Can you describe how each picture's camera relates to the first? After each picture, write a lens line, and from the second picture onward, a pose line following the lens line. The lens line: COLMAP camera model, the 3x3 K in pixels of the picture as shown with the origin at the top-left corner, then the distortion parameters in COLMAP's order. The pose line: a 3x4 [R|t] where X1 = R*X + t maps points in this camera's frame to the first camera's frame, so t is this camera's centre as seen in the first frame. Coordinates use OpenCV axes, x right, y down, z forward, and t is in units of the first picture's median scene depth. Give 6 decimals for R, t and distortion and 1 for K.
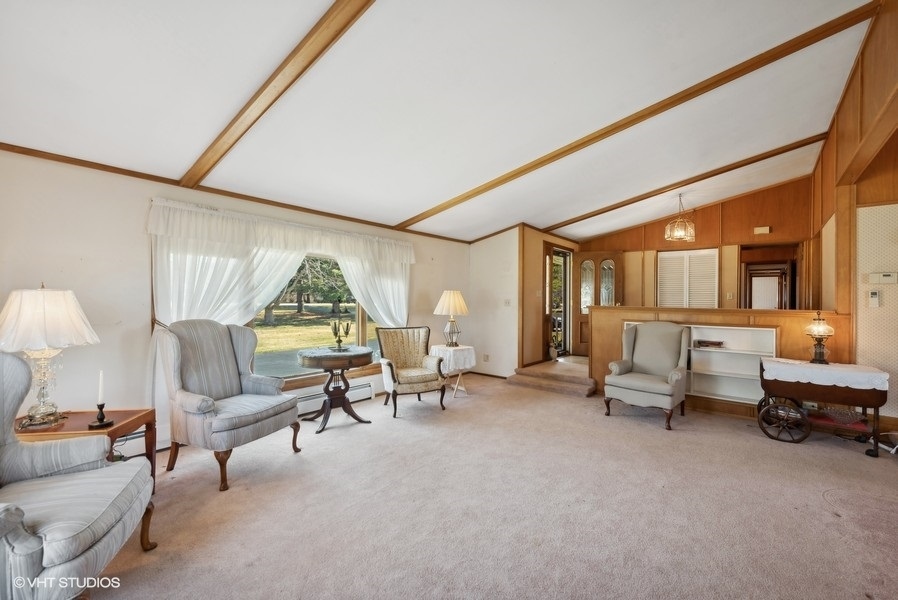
lens RADIAL K [[384.4, 0, 453.1], [0, 384.4, 301.3], [0, 0, 1]] dist [0.030037, -0.010407]
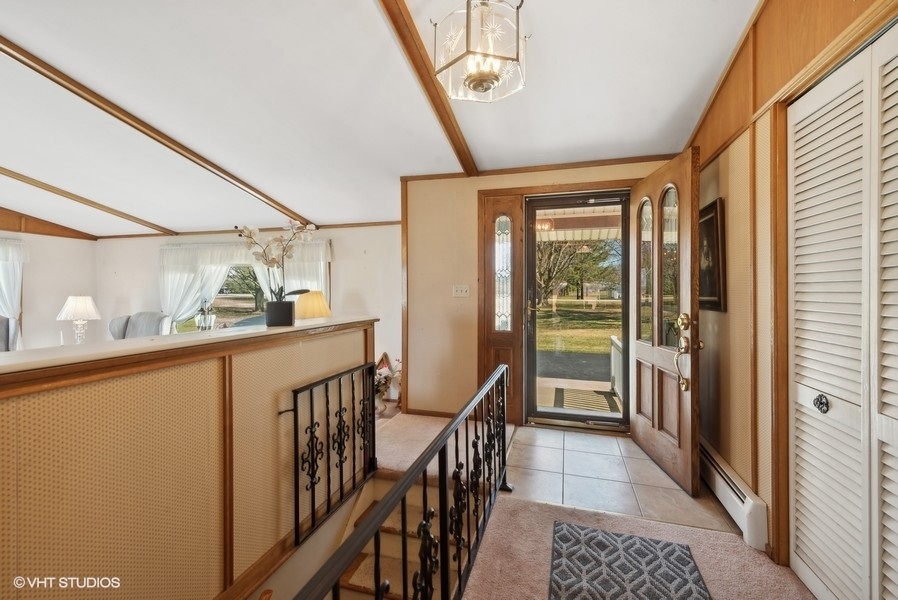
lens RADIAL K [[384.4, 0, 453.1], [0, 384.4, 301.3], [0, 0, 1]] dist [0.030037, -0.010407]
pose [[0.363260, 0.013576, -0.931589, 1.103295], [-0.004952, 0.999908, 0.012640, -0.019335], [0.931674, 0.000021, 0.363294, 1.203851]]
